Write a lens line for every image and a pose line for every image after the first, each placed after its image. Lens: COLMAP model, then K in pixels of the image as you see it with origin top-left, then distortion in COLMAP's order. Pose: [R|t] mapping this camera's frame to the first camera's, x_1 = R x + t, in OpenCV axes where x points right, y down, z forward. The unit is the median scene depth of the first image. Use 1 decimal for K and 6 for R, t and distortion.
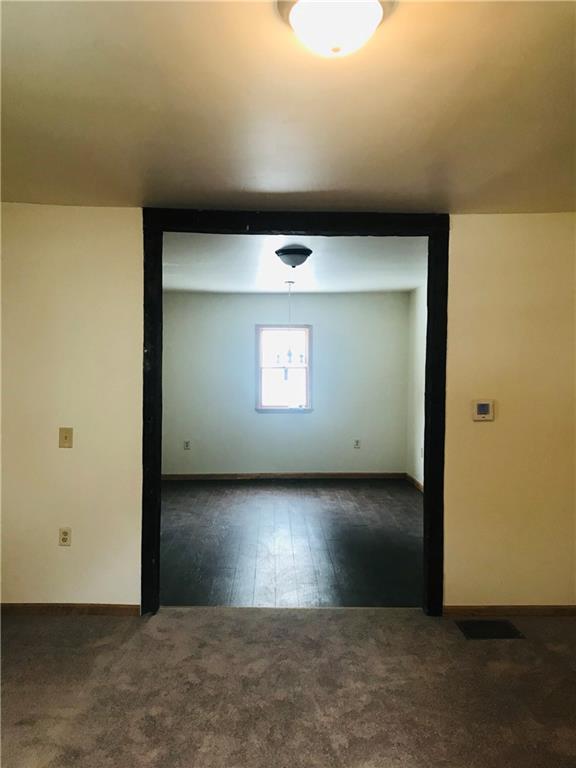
lens RADIAL K [[616.9, 0, 287.9], [0, 616.9, 382.5], [0, 0, 1]] dist [0.039455, -0.031225]
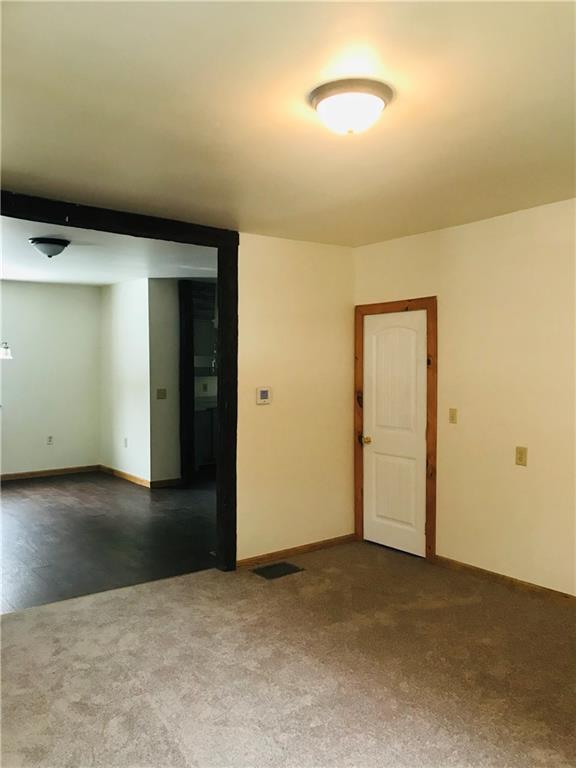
lens RADIAL K [[616.9, 0, 294.4], [0, 616.9, 384.4], [0, 0, 1]] dist [0.039455, -0.031225]
pose [[0.806703, -0.020219, 0.590611, -0.379337], [0.012119, 0.999770, 0.017674, 0.001580], [-0.590833, -0.007100, 0.806762, -0.022089]]
